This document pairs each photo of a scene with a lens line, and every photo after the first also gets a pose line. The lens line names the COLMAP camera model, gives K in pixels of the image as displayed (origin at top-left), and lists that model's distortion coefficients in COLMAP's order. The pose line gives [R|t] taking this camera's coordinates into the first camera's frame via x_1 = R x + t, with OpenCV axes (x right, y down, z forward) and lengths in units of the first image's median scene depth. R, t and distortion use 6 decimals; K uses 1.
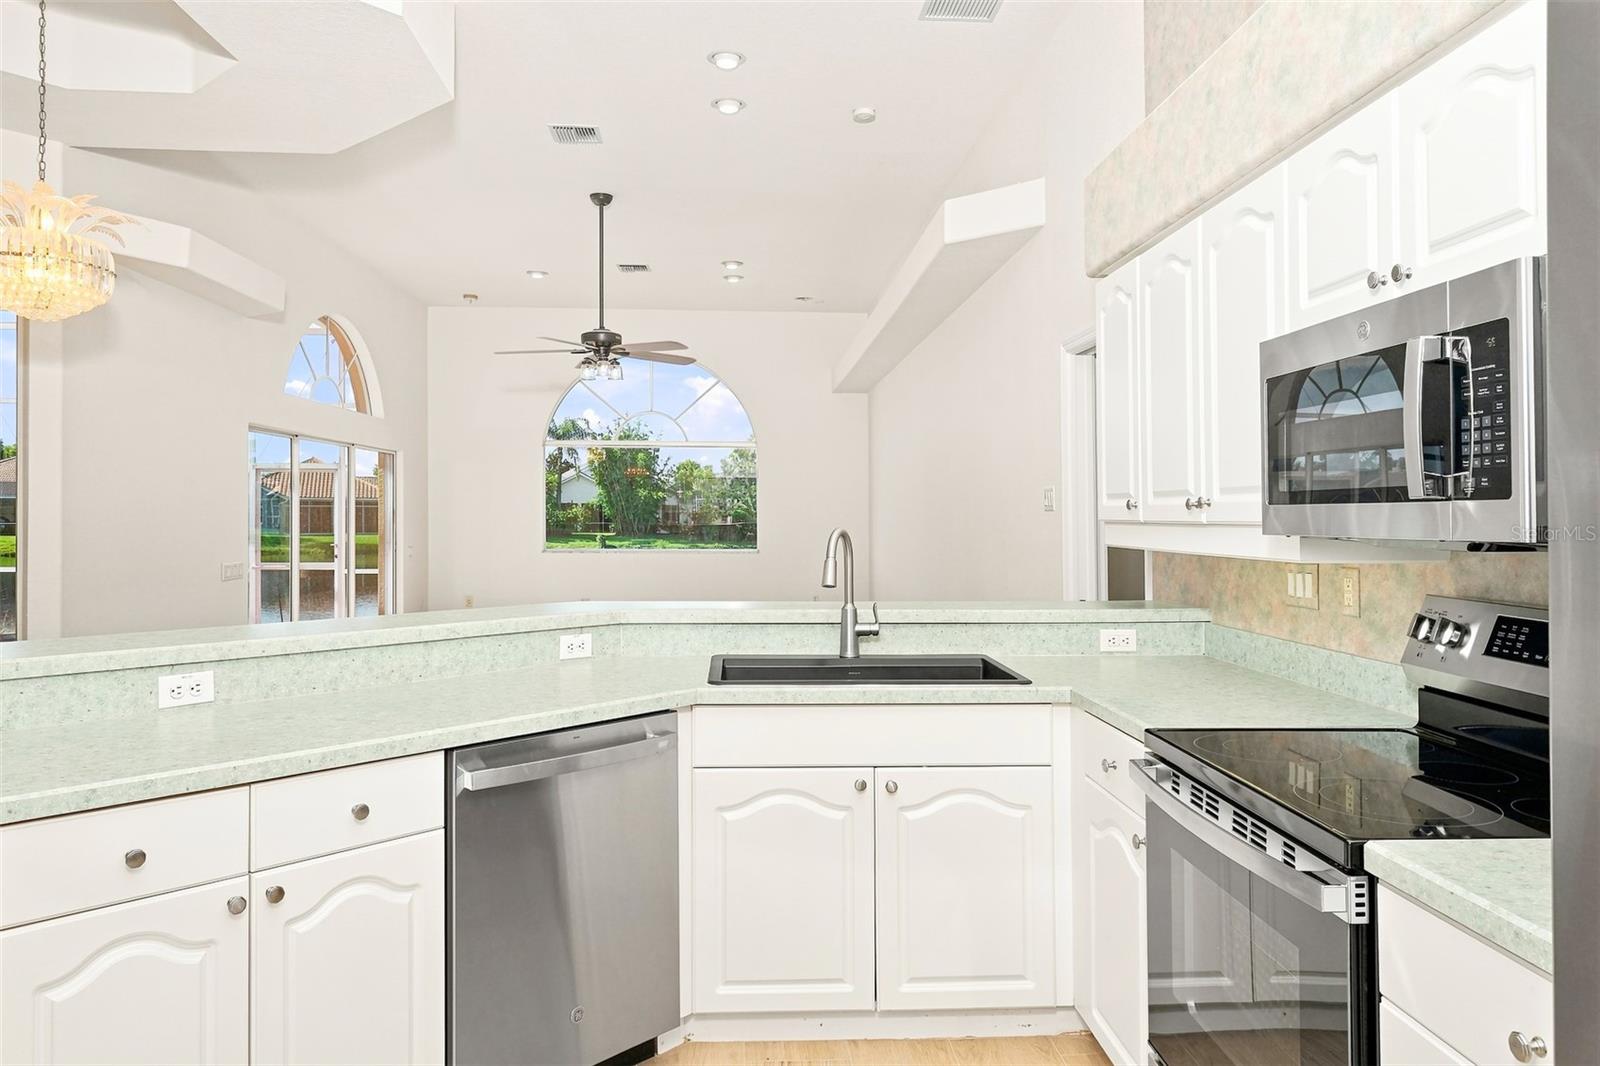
lens RADIAL K [[1127.4, 0, 795.6], [0, 1127.4, 518.8], [0, 0, 1]] dist [-0.003009, 0.002838]
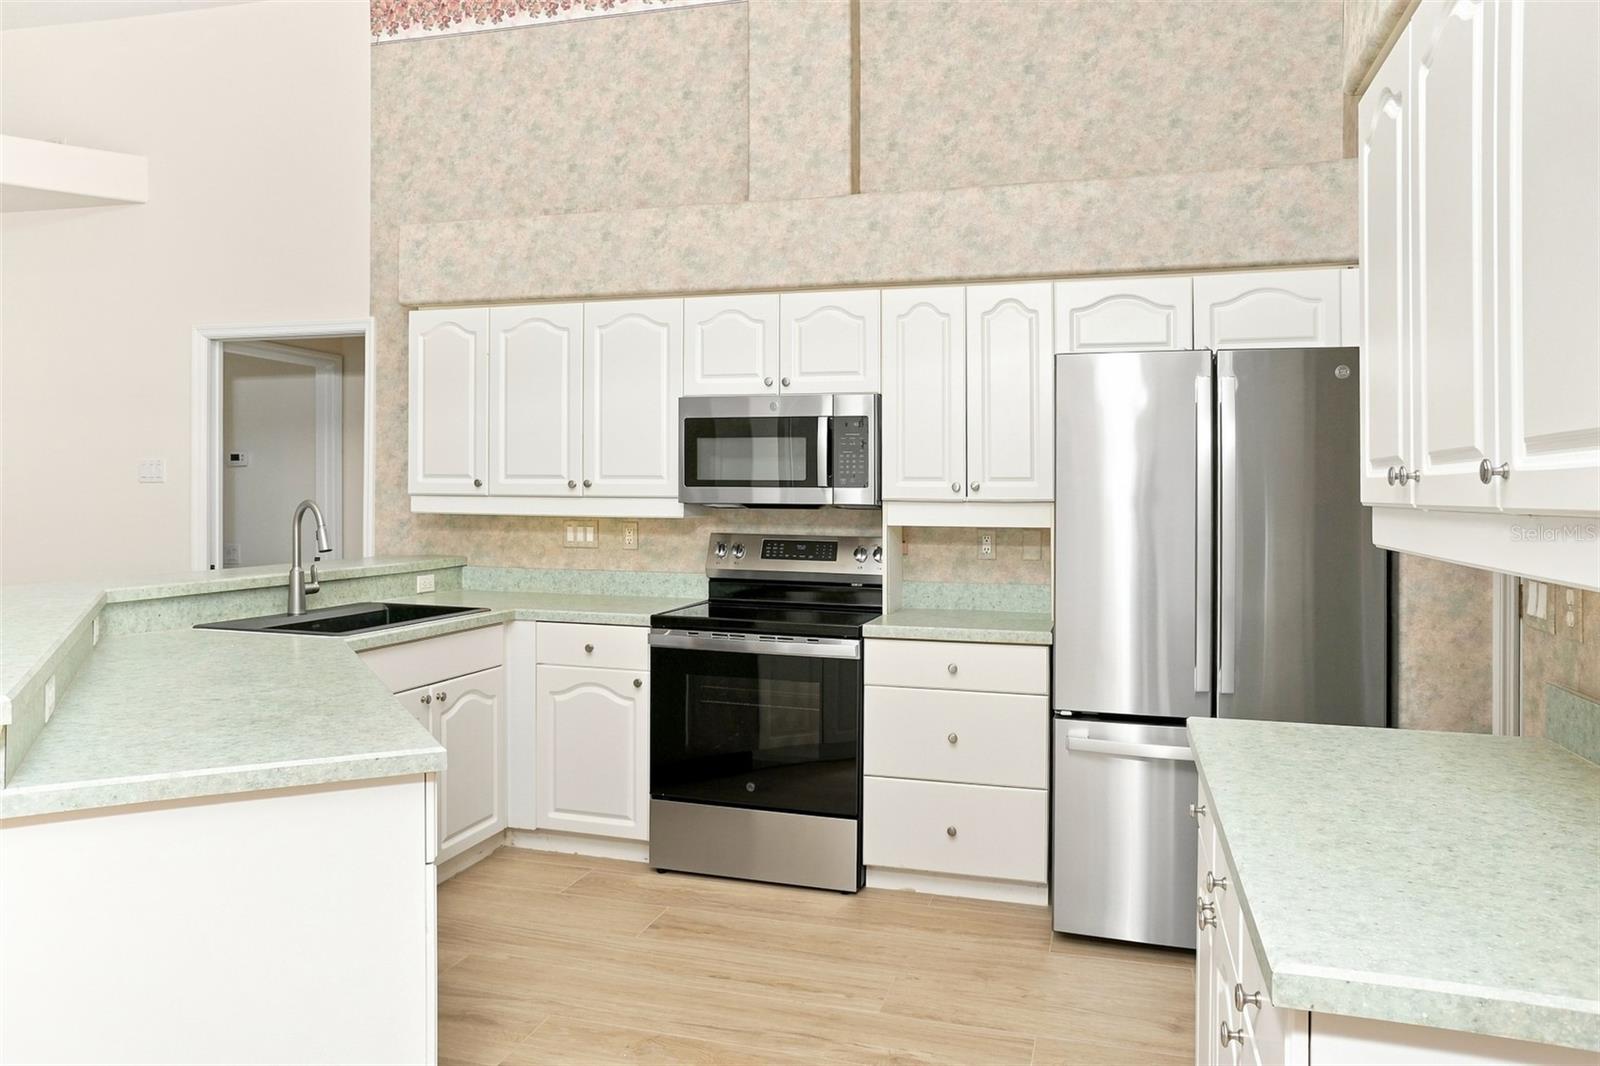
lens RADIAL K [[1127.4, 0, 792.6], [0, 1127.4, 526.2], [0, 0, 1]] dist [-0.003009, 0.002838]
pose [[0.318016, -0.023568, 0.947792, -1.016418], [-0.005245, 0.999632, 0.026617, 0.001900], [-0.948071, -0.013436, 0.317775, 0.192523]]
